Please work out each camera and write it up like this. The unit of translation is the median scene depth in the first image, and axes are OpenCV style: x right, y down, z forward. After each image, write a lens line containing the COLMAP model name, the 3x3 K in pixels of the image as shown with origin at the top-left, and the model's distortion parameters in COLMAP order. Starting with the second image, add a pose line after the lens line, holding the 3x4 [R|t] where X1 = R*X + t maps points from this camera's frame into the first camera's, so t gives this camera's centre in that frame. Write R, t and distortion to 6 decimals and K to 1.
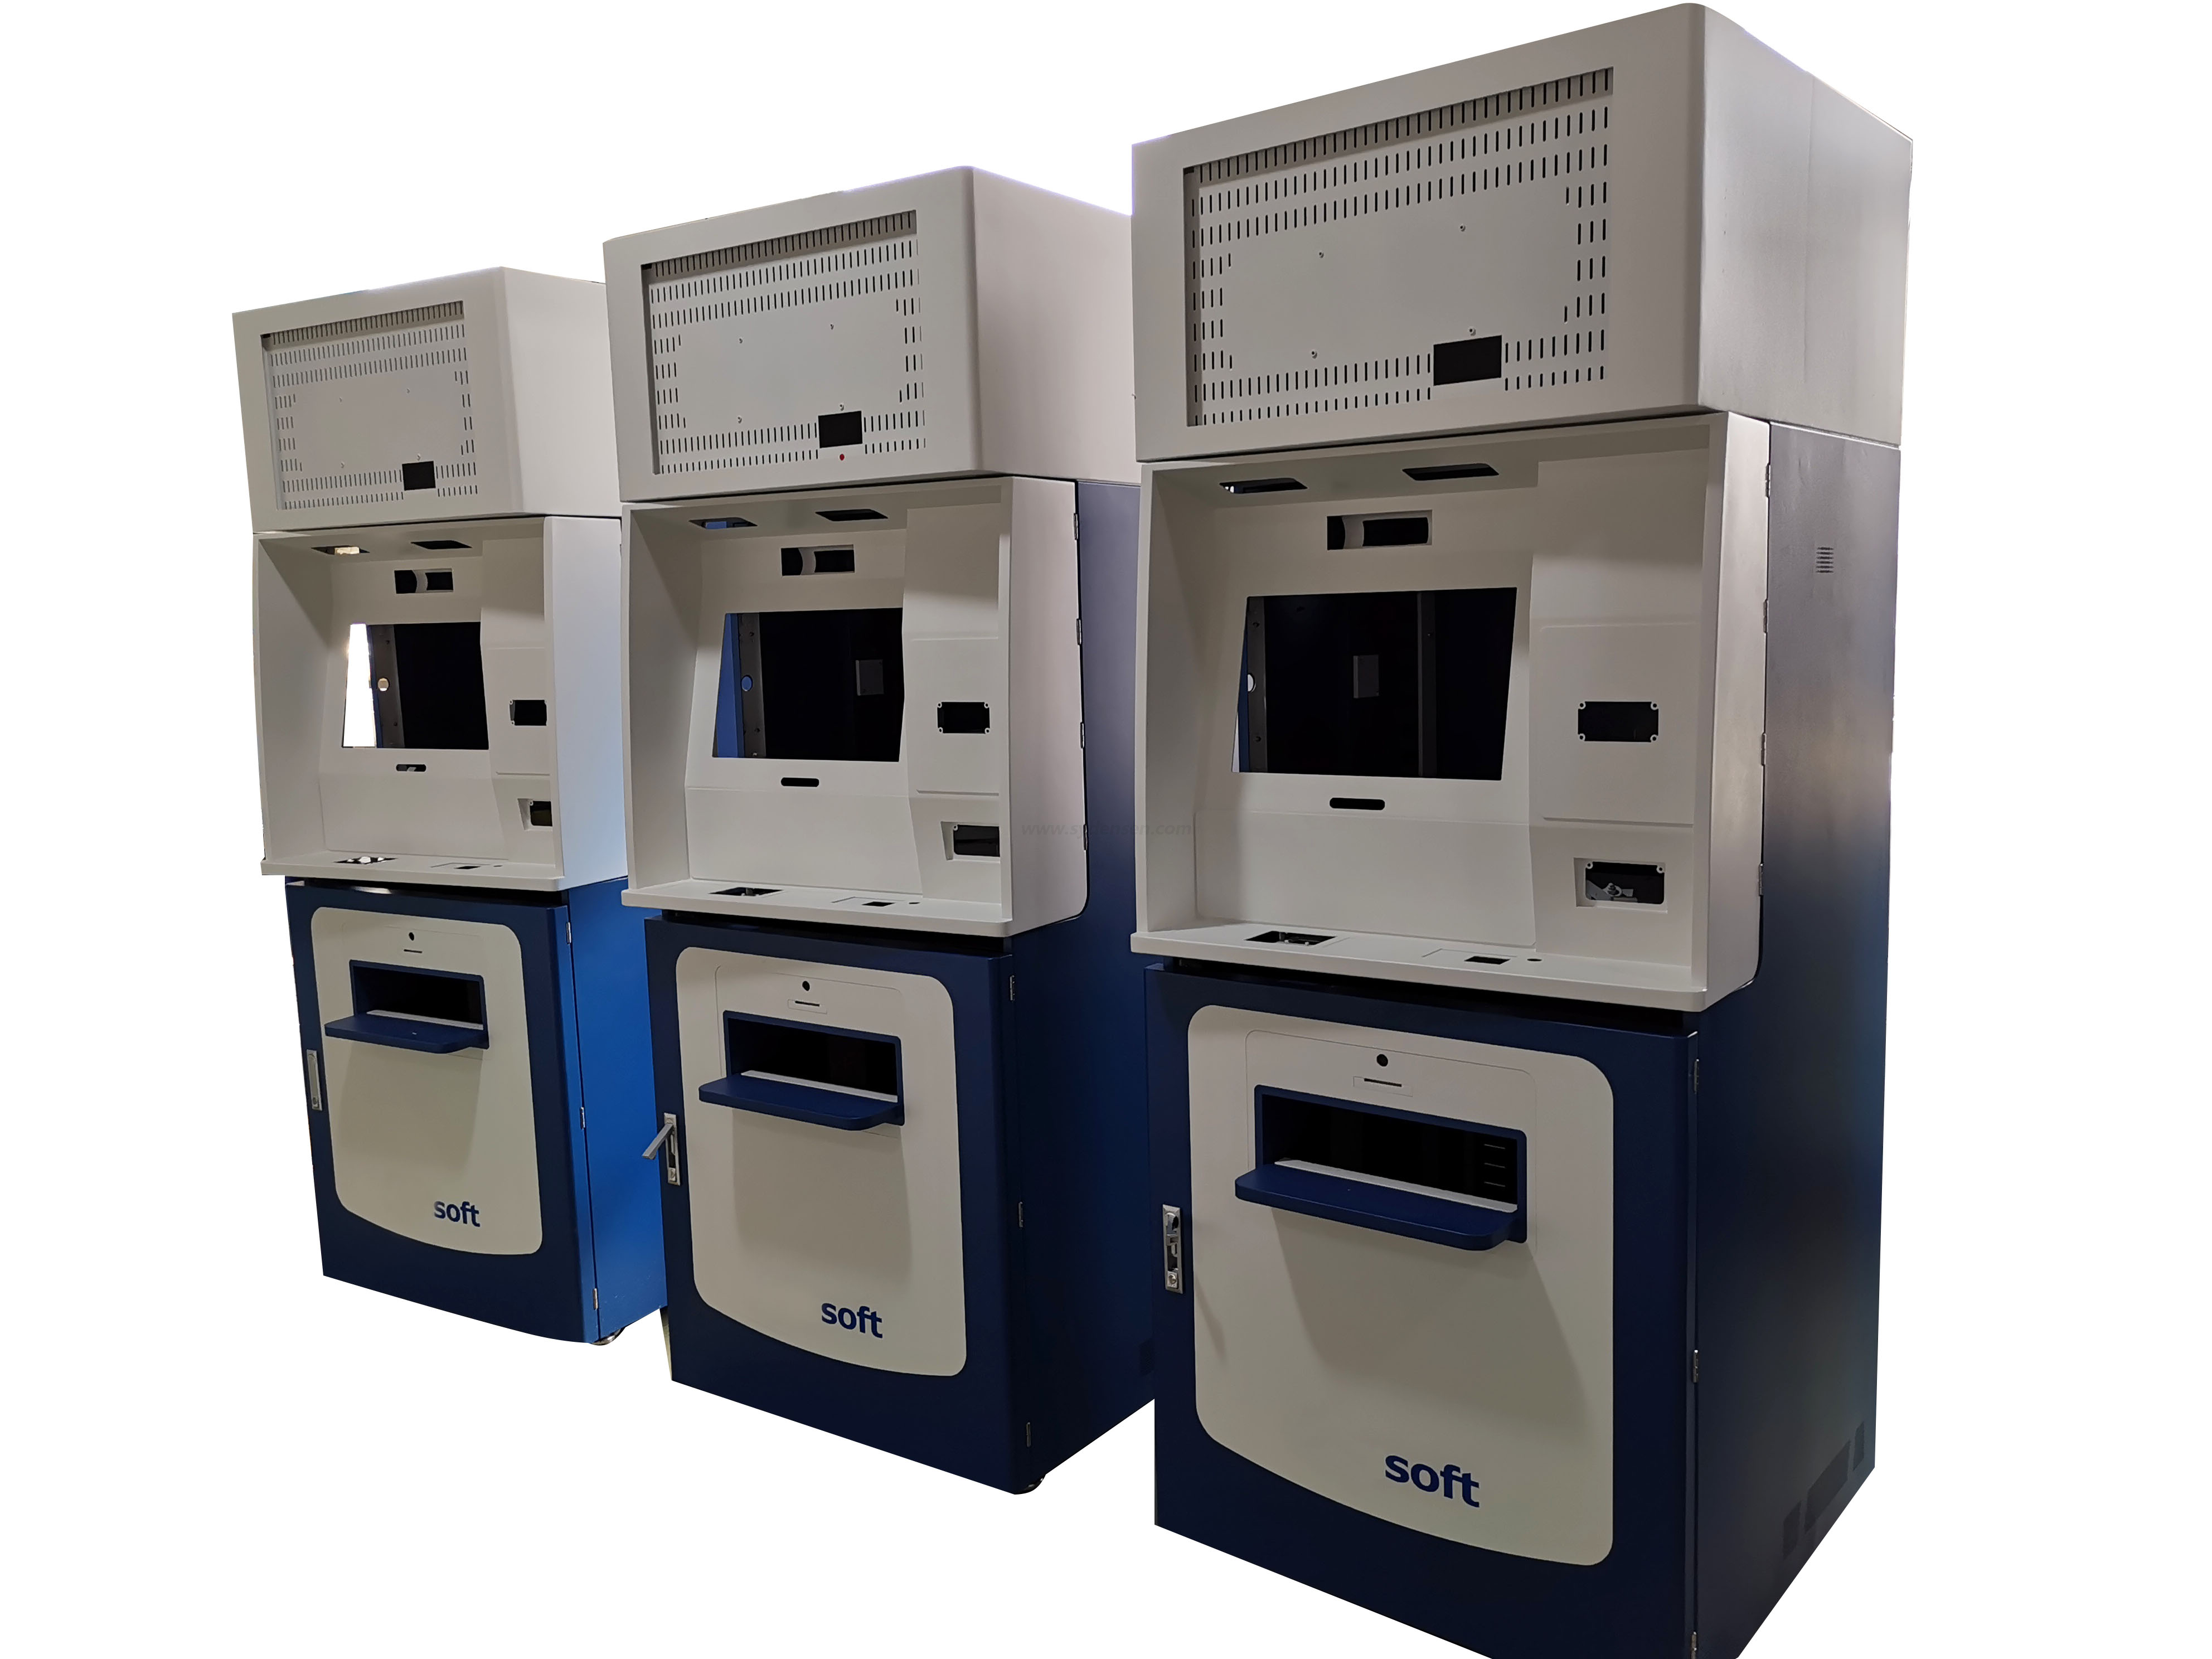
lens RADIAL K [[1725.2, 0, 1106.0], [0, 1725.2, 829.5], [0, 0, 1]] dist [0.022699, 0.002588]
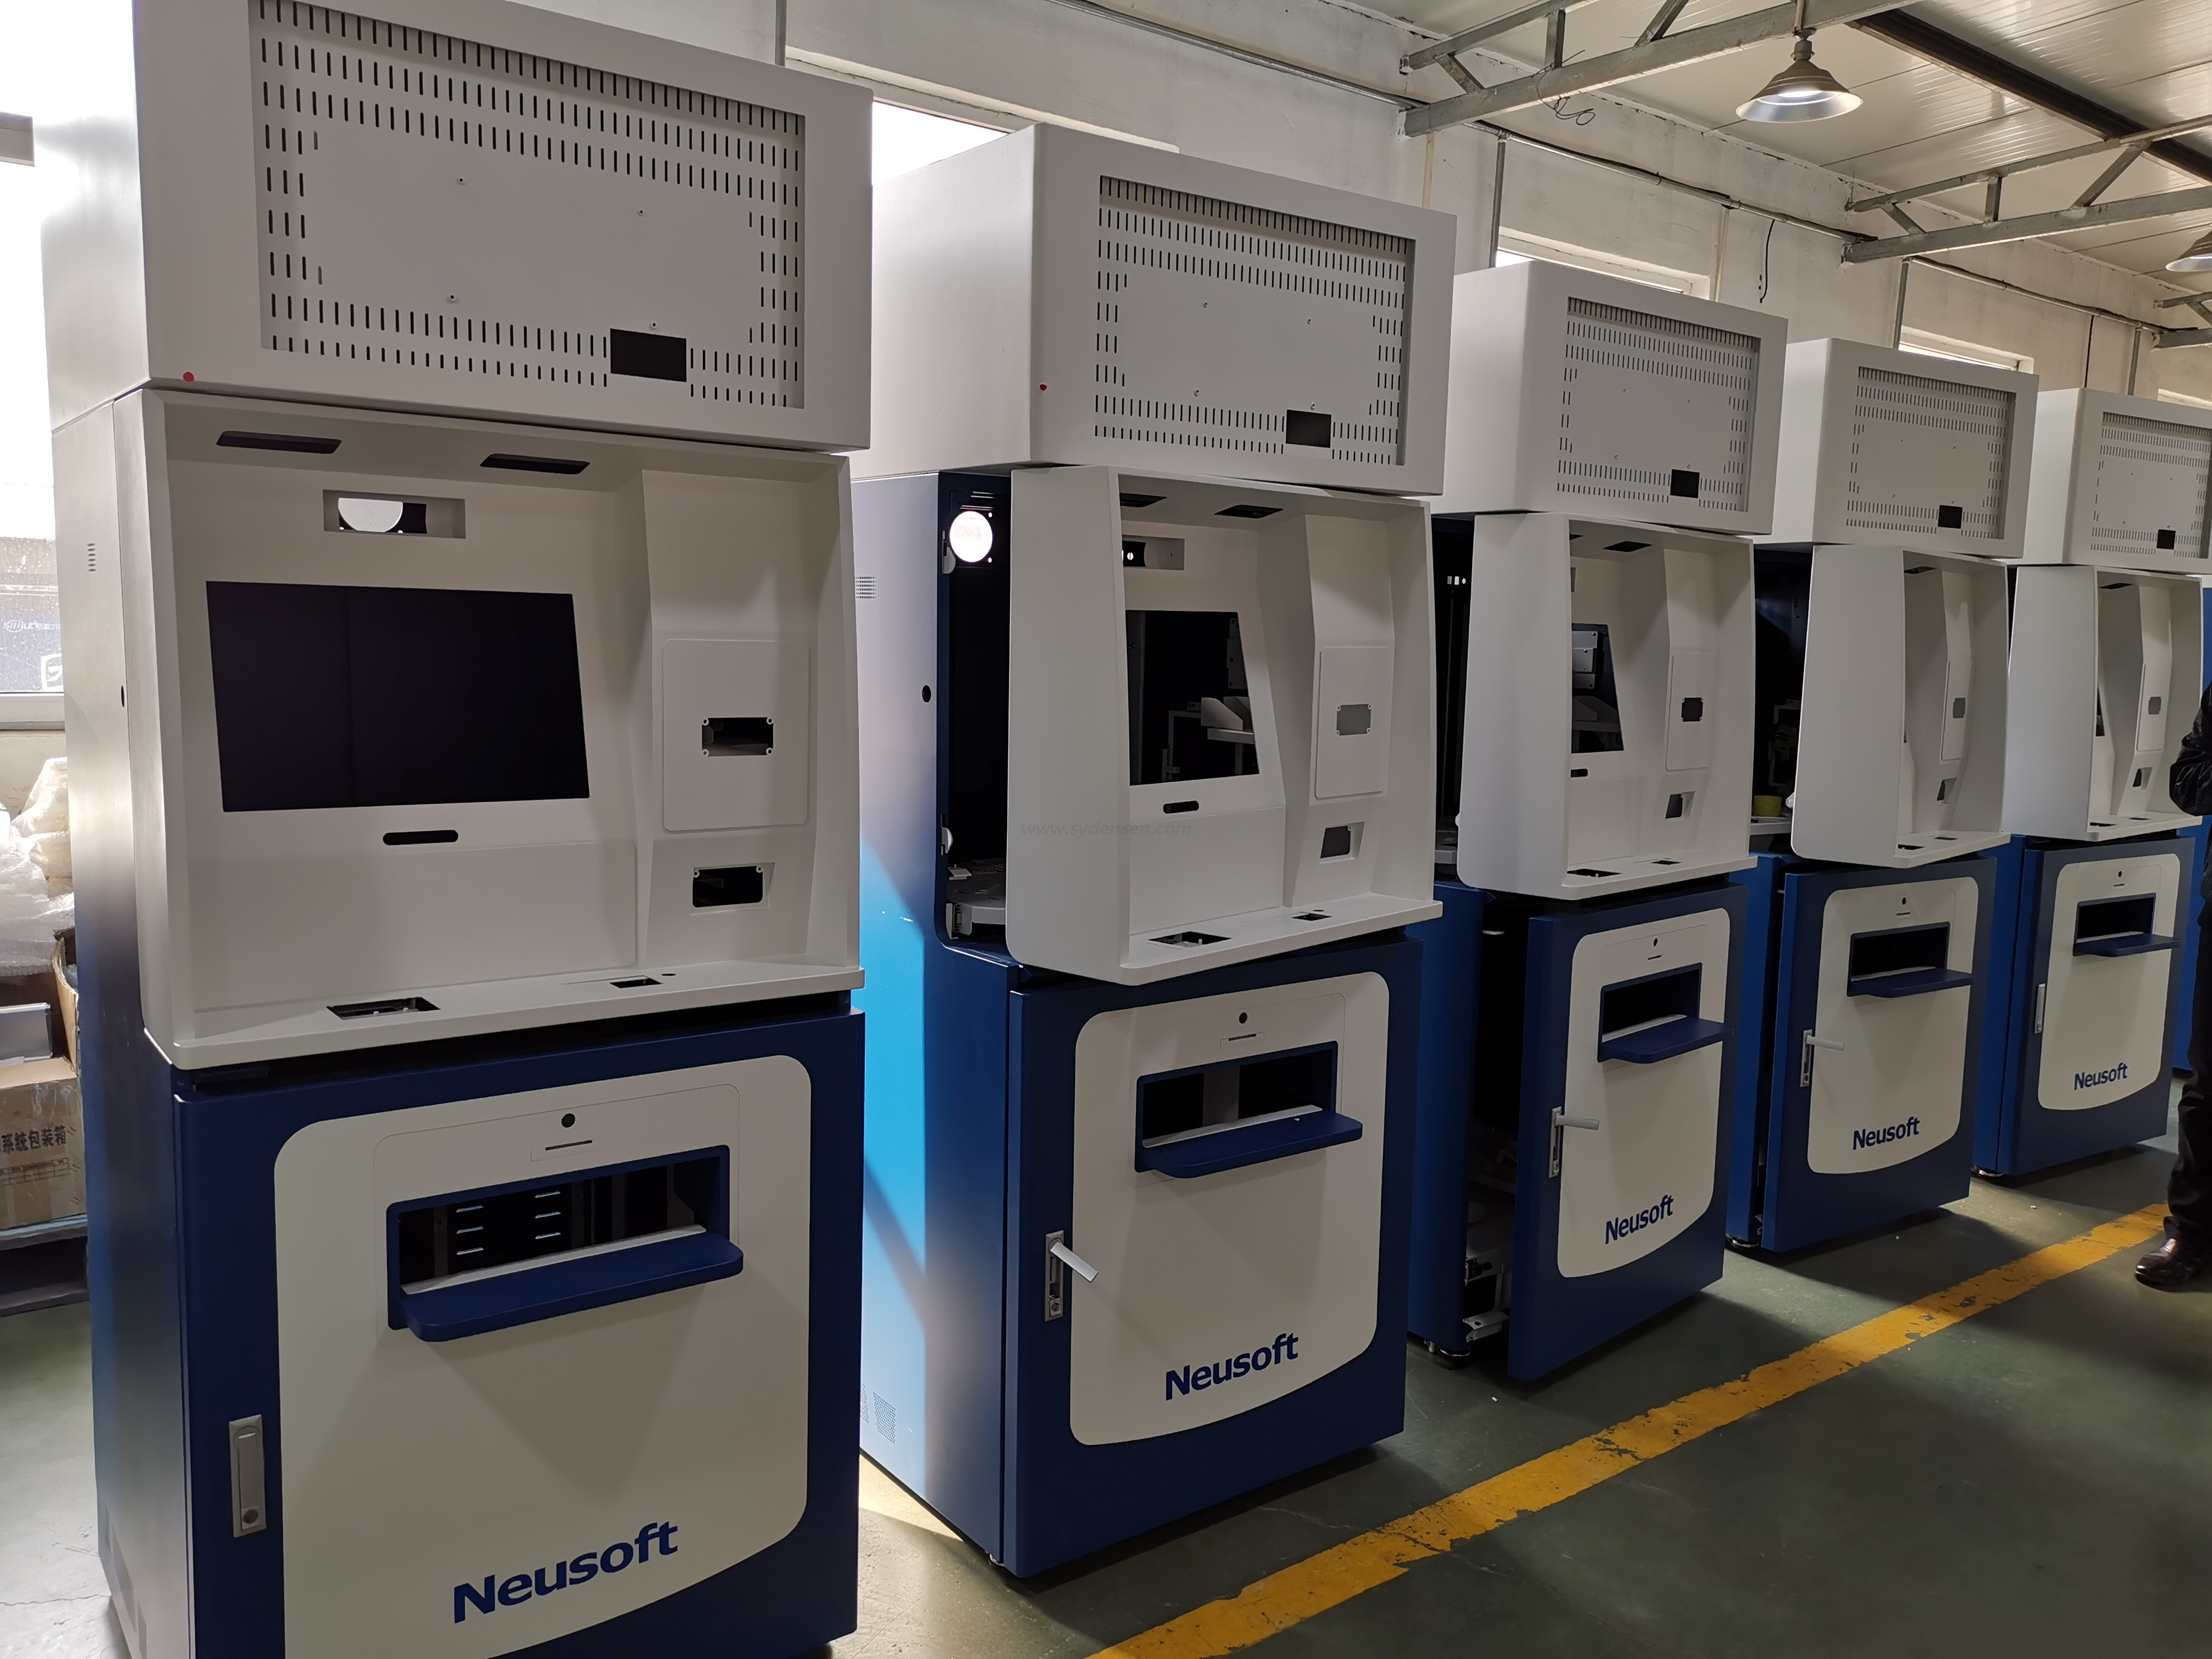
lens RADIAL K [[1778.9, 0, 1106.0], [0, 1778.9, 829.5], [0, 0, 1]] dist [0.062291, -0.002329]
pose [[0.336472, -0.073461, 0.938824, -0.900398], [0.085767, 0.995200, 0.047133, -0.049621], [-0.937780, 0.064661, 0.341157, 0.606482]]
